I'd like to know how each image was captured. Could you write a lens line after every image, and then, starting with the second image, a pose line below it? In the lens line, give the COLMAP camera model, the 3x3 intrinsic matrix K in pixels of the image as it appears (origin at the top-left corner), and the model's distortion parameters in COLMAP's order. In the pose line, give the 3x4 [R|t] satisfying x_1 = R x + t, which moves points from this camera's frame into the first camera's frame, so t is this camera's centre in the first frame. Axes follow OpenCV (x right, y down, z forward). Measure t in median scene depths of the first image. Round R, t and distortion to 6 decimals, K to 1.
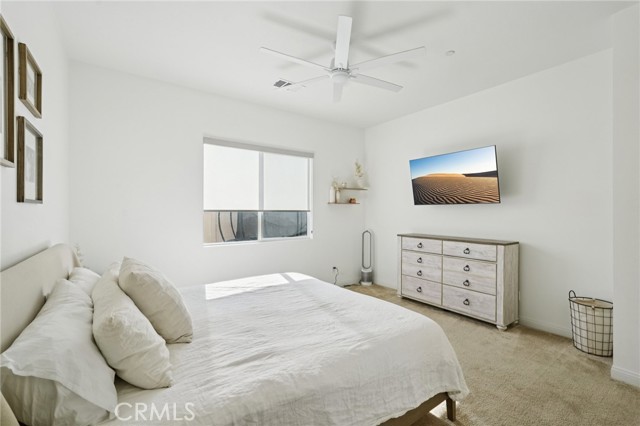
lens RADIAL K [[283.6, 0, 319.1], [0, 283.6, 211.9], [0, 0, 1]] dist [-0.016589, 0.004121]
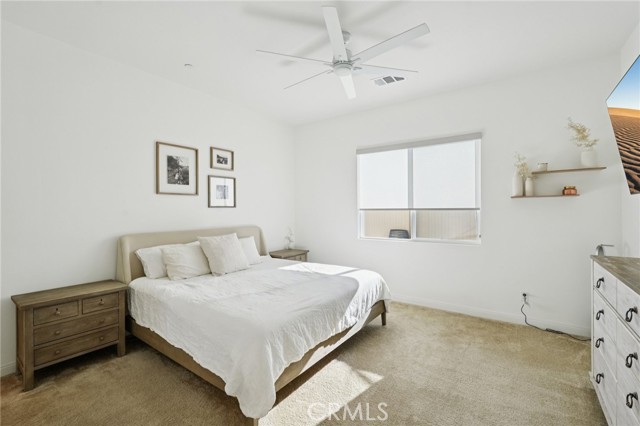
lens RADIAL K [[283.6, 0, 320.2], [0, 283.6, 208.1], [0, 0, 1]] dist [-0.016589, 0.004121]
pose [[0.314330, -0.009294, -0.949268, 0.553114], [0.003273, 0.999957, -0.008706, -0.000132], [0.949308, -0.000371, 0.314347, 0.358694]]
